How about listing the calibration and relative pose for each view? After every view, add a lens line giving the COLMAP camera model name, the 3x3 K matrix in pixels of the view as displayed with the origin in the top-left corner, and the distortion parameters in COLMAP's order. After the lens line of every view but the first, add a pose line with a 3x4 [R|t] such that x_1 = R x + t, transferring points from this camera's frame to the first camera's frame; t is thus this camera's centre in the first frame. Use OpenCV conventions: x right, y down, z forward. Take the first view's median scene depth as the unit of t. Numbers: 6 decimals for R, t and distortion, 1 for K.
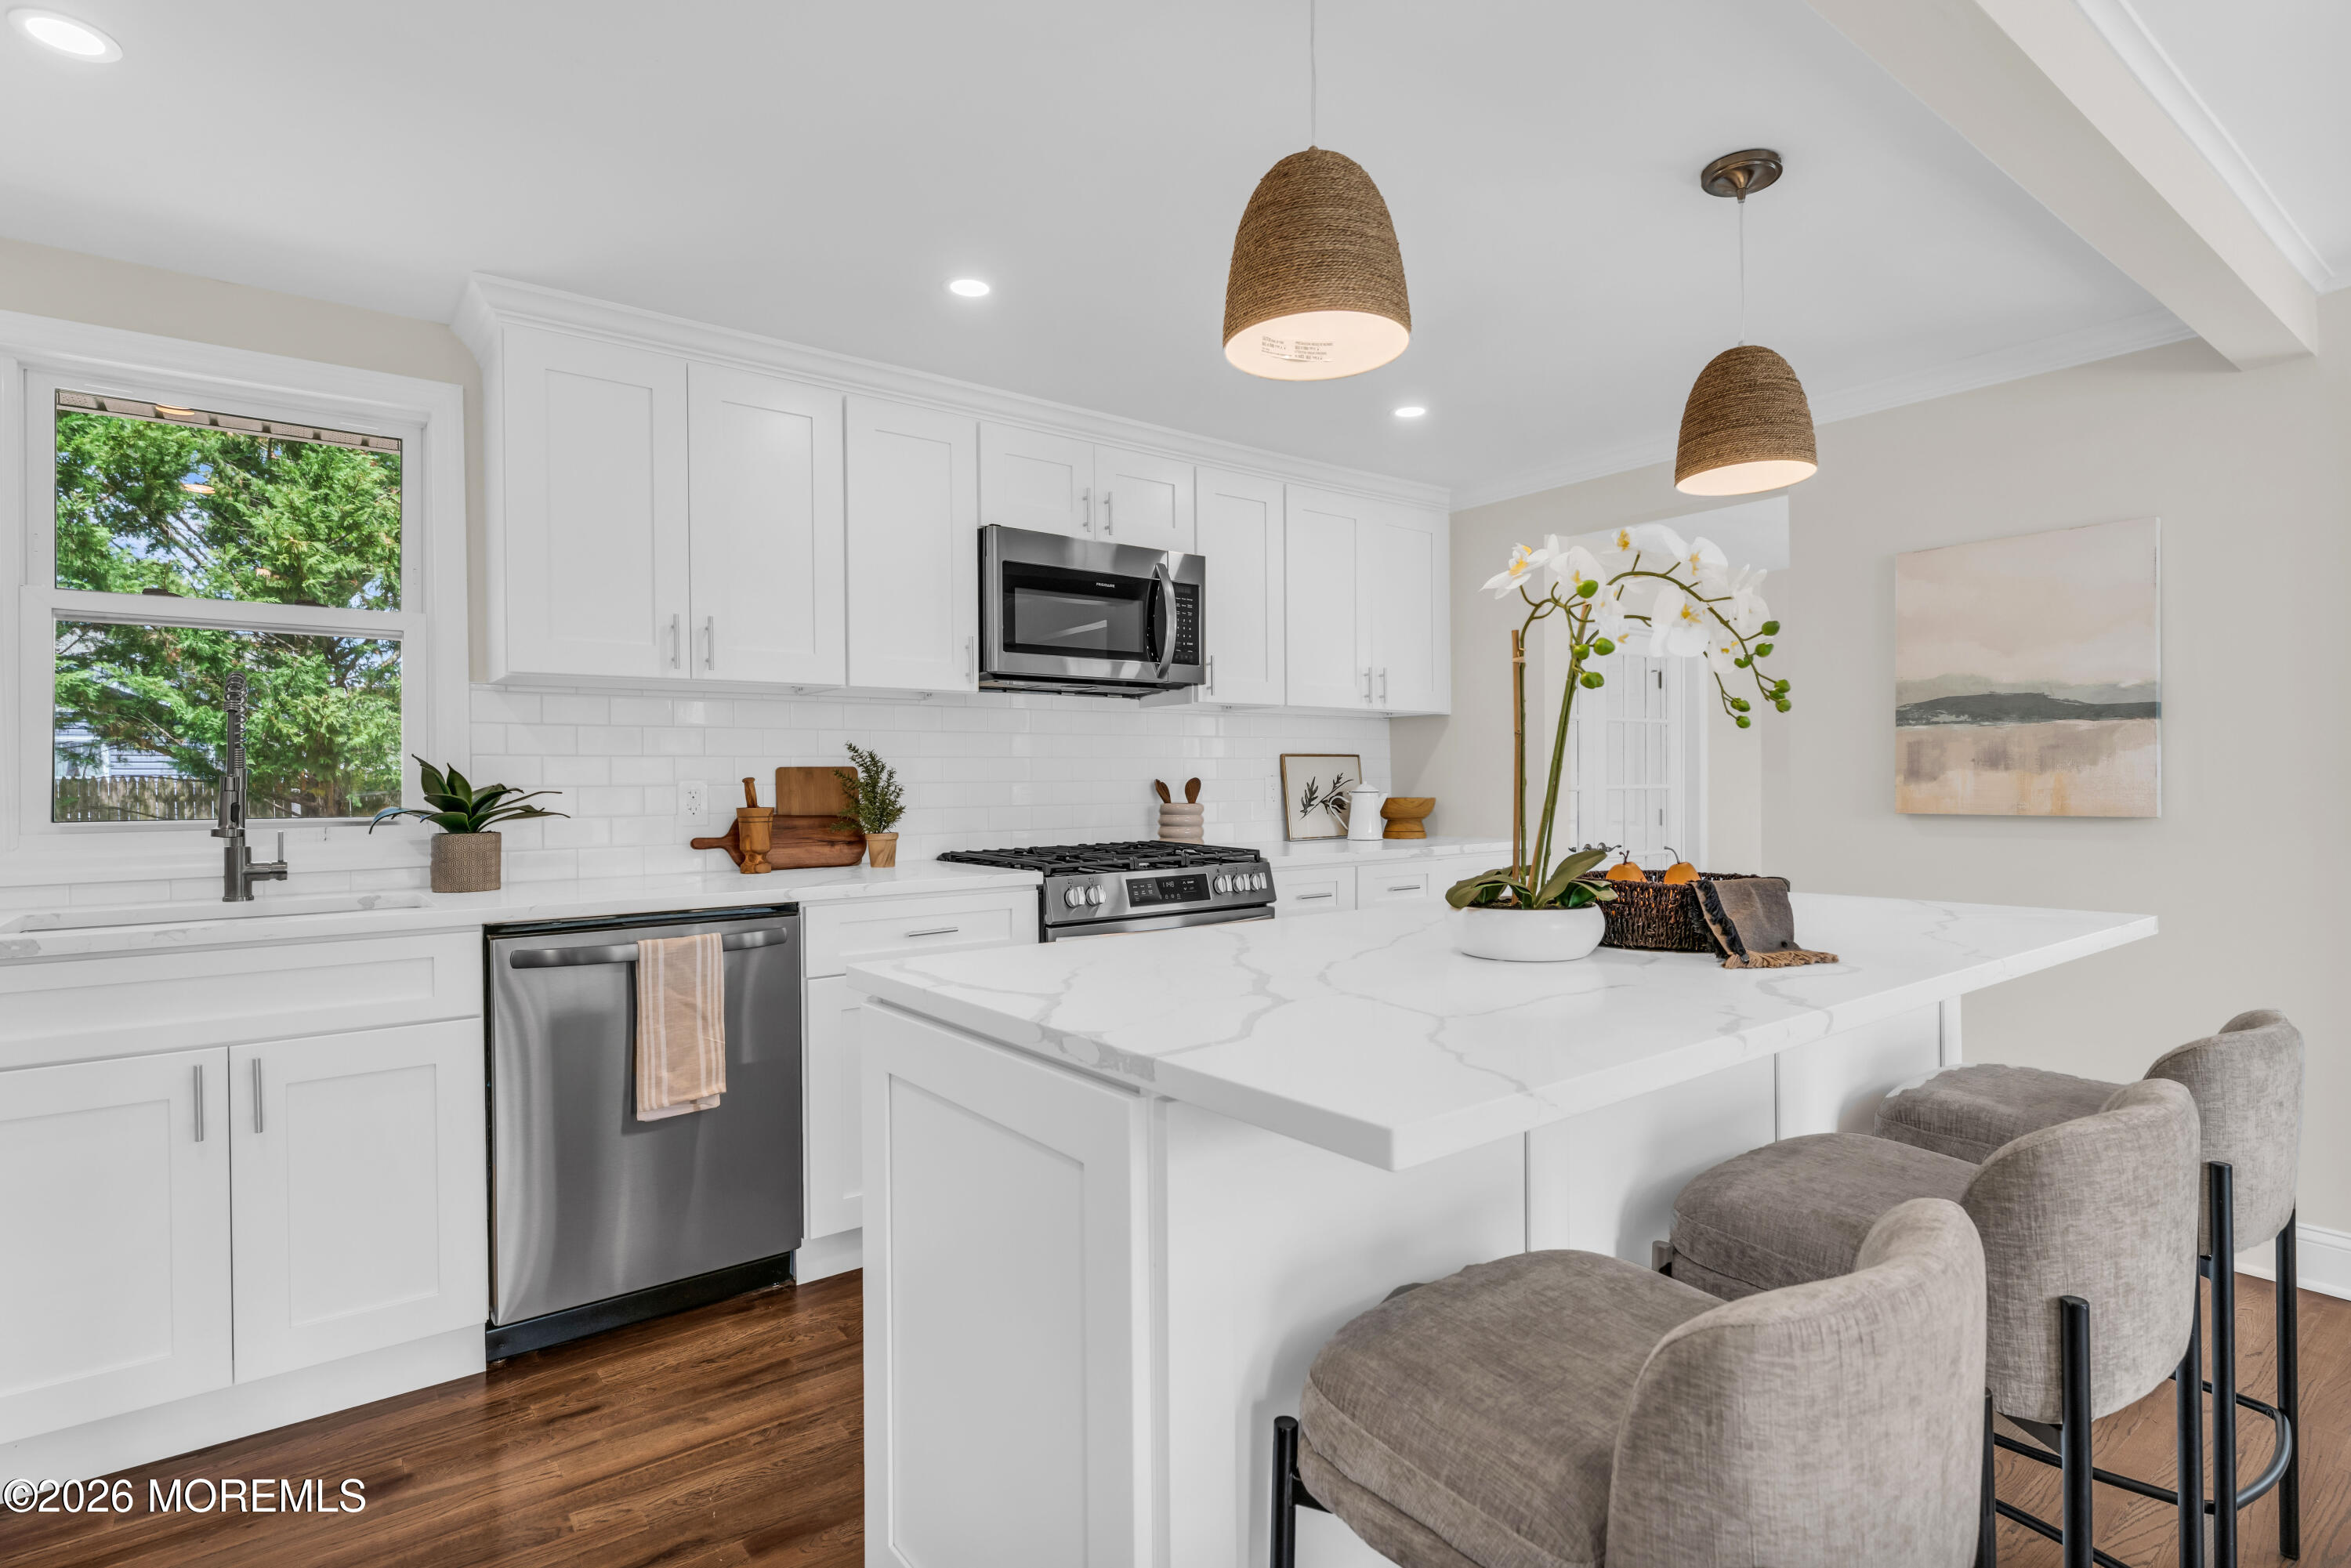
lens RADIAL K [[1147.8, 0, 1164.1], [0, 1147.8, 775.4], [0, 0, 1]] dist [-0.001231, -0.000109]
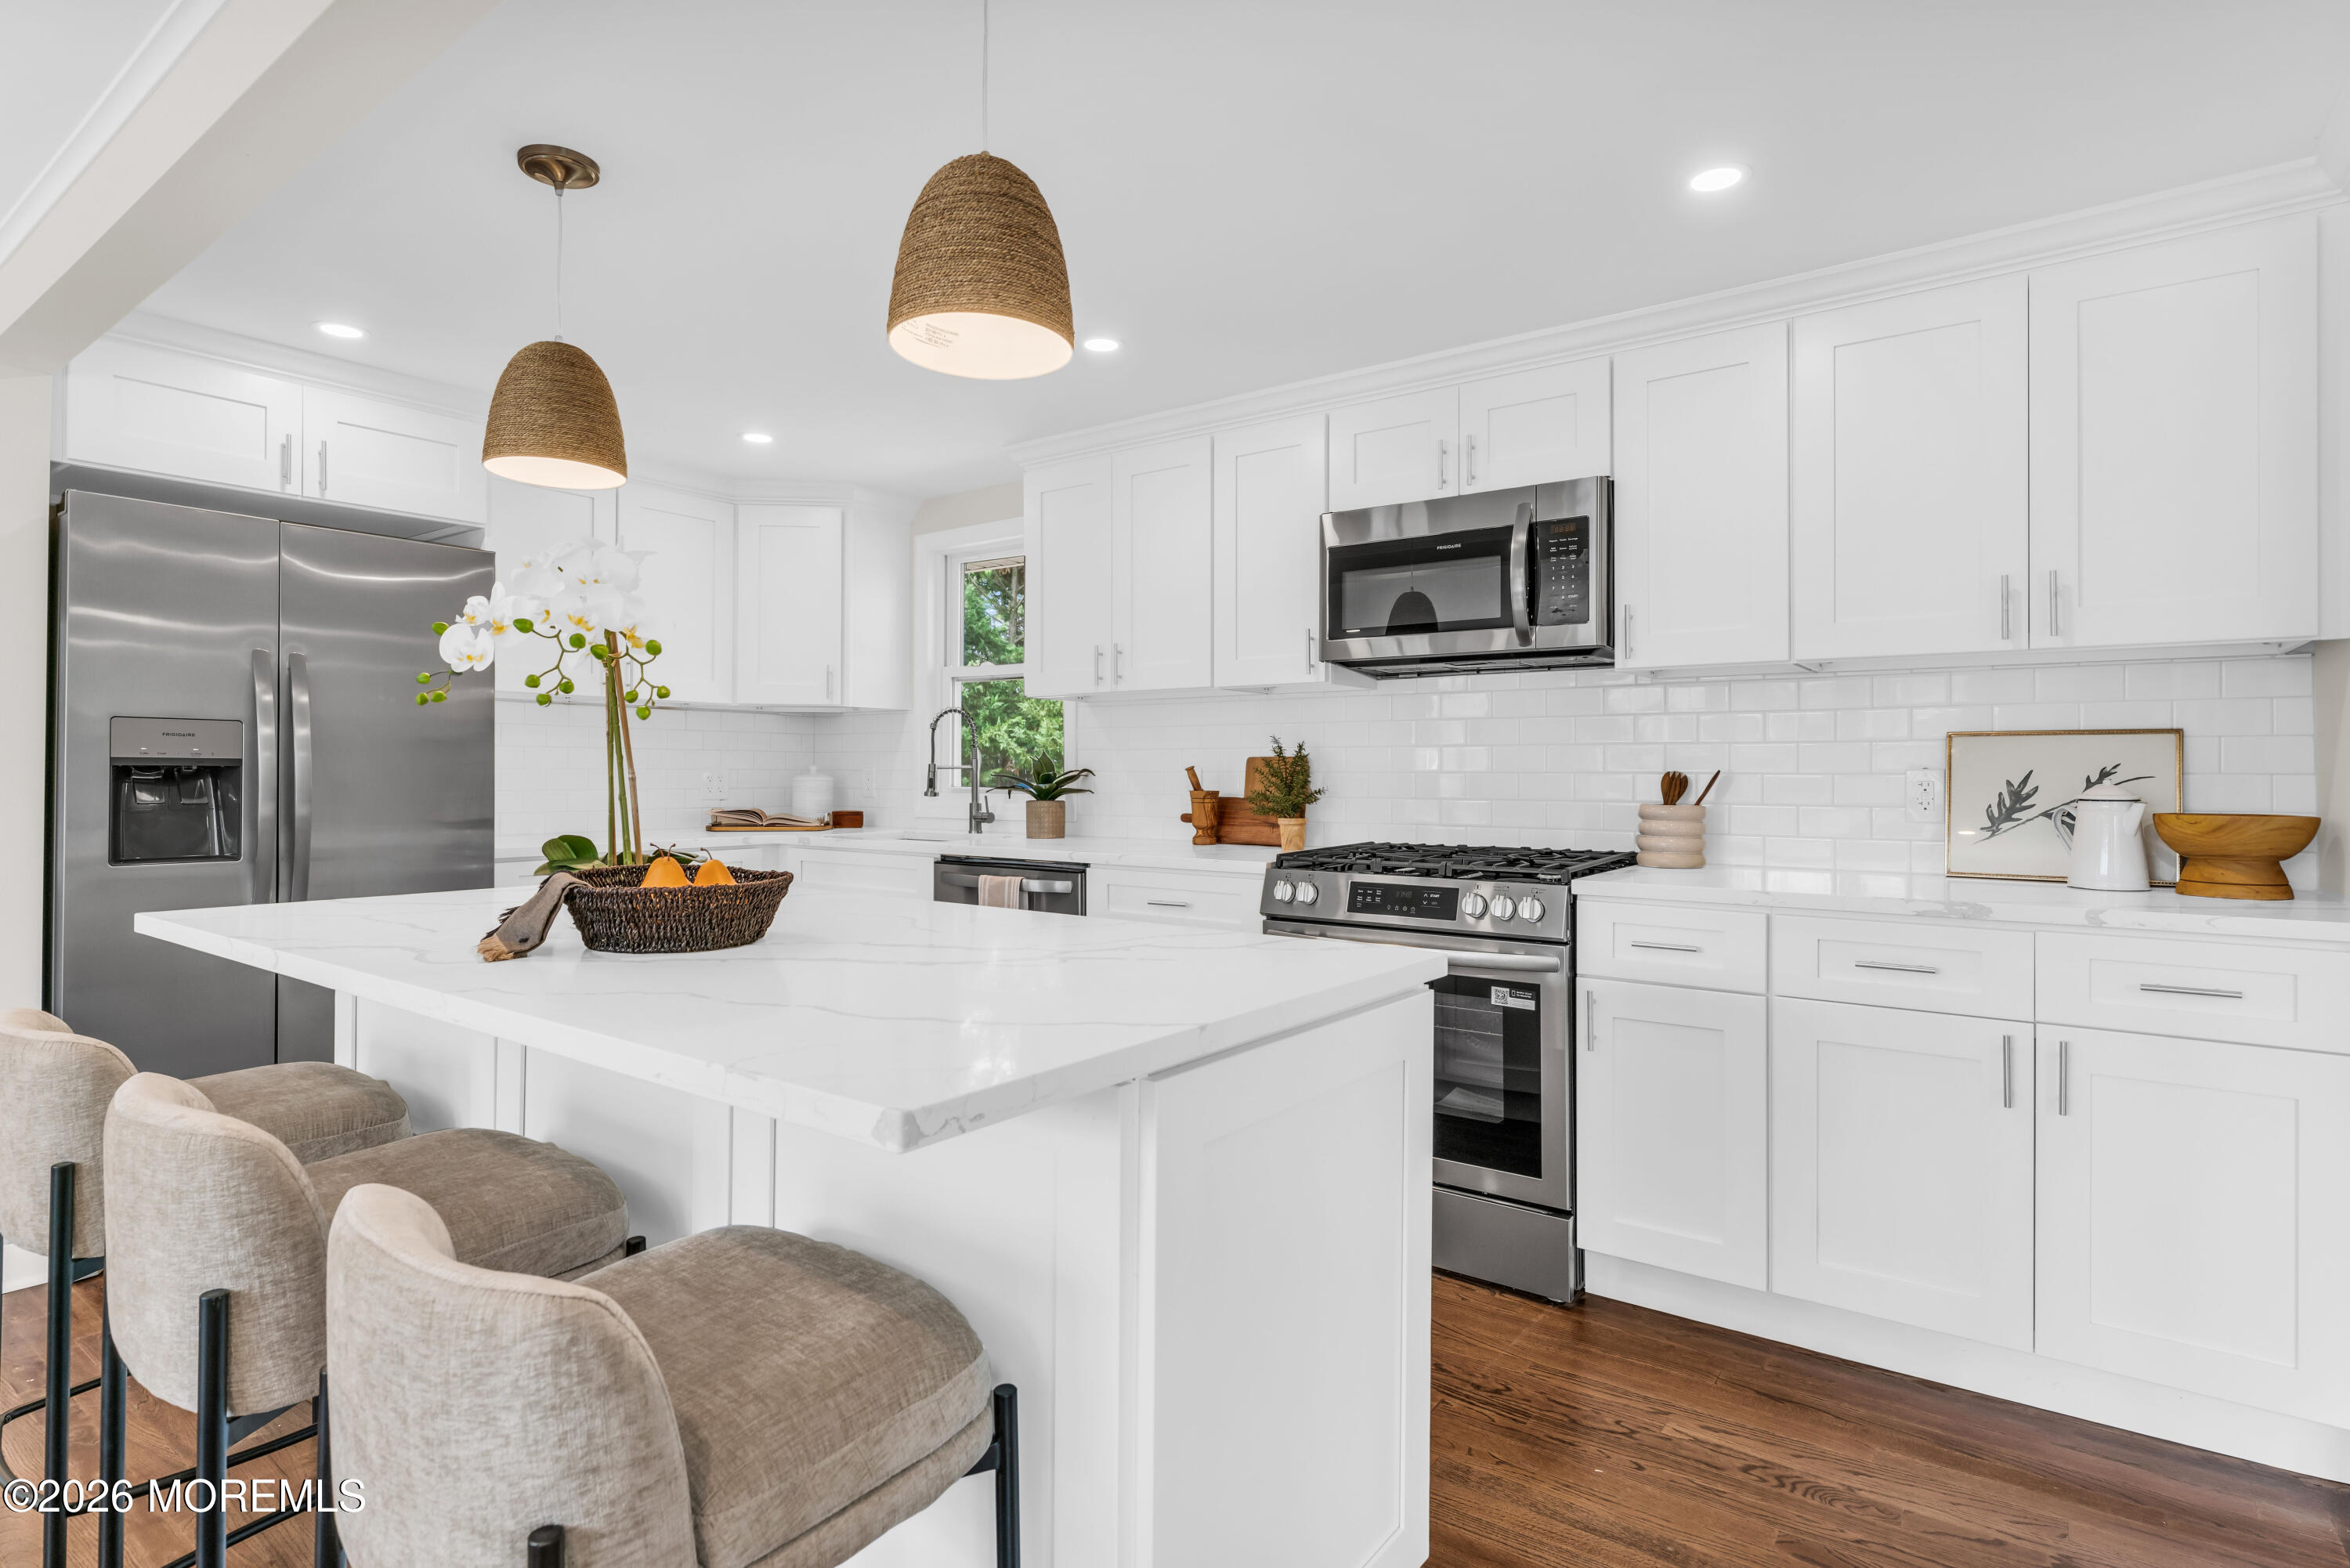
lens RADIAL K [[1152.6, 0, 1148.3], [0, 1152.6, 752.0], [0, 0, 1]] dist [-0.031106, 0.000162]
pose [[0.287503, -0.004597, -0.957769, 0.789641], [-0.002366, 0.999982, -0.005510, -0.005995], [0.957777, 0.003851, 0.287487, 0.585641]]
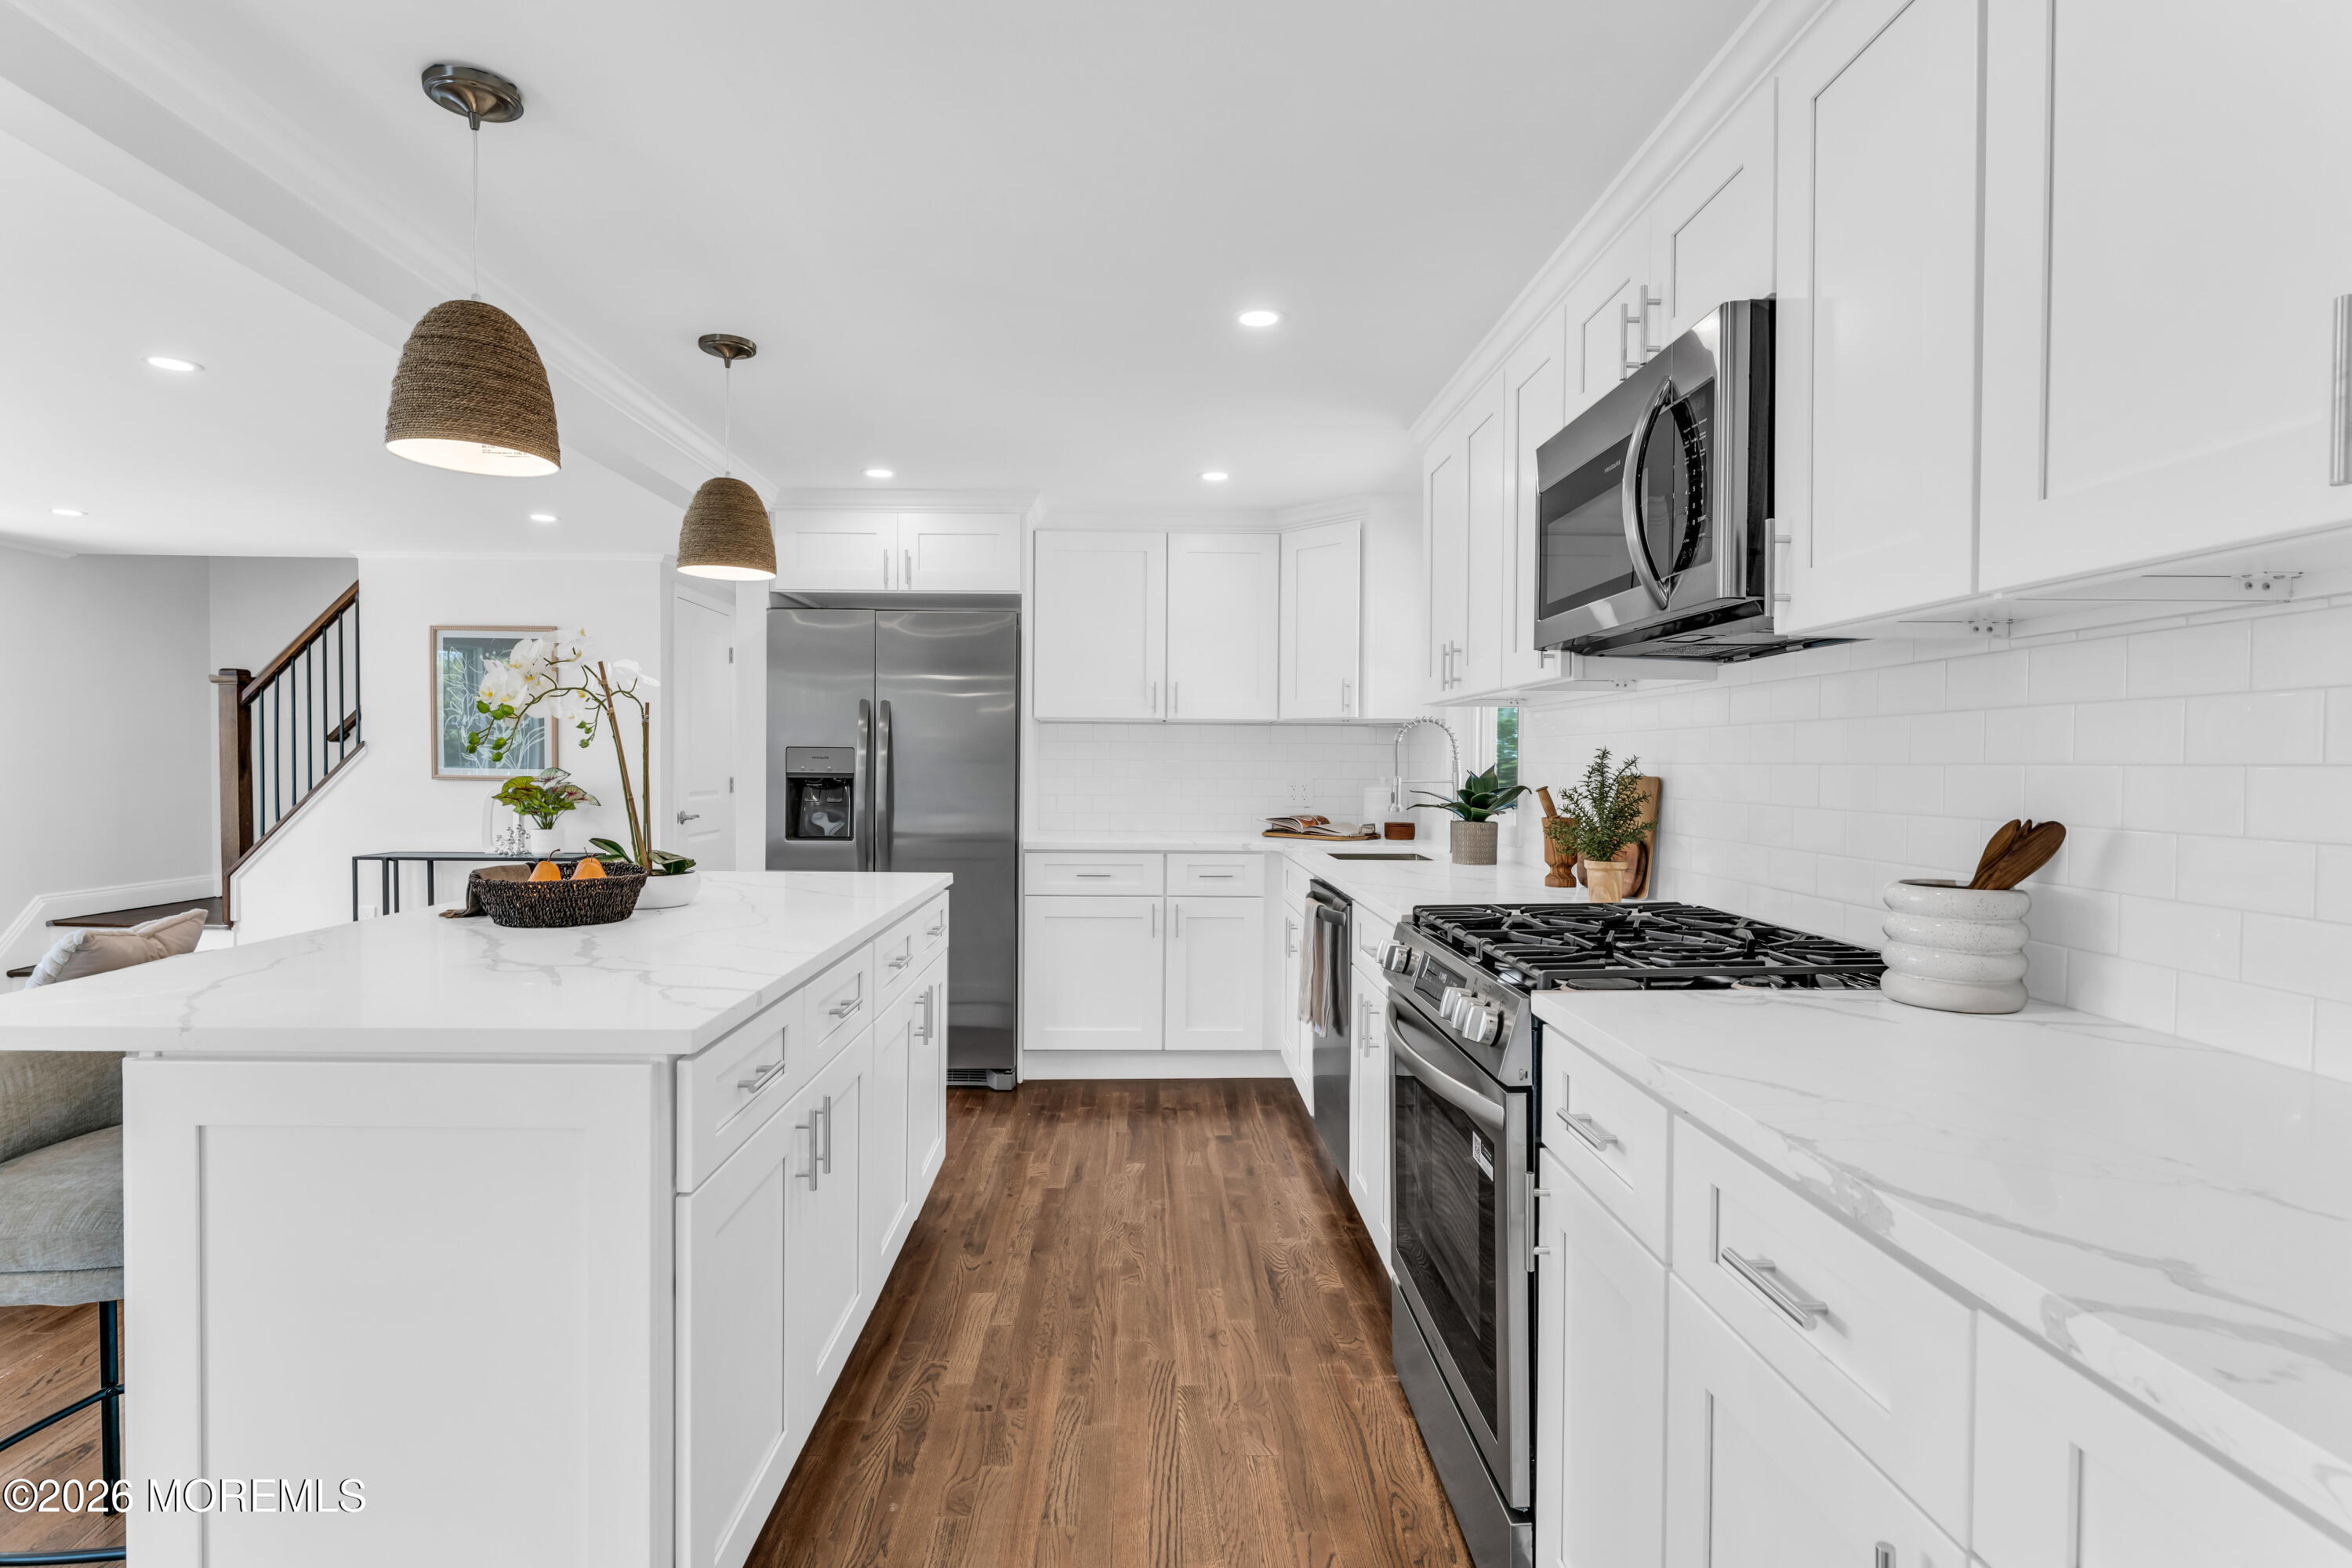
lens RADIAL K [[1123.6, 0, 1176.0], [0, 1123.6, 784.0], [0, 0, 1]] dist [-0.000883, 0.000144]
pose [[-0.570069, 0.022827, -0.821279, 0.594881], [0.003542, 0.999673, 0.025327, -0.024853], [0.821589, 0.011529, -0.569964, 1.254821]]
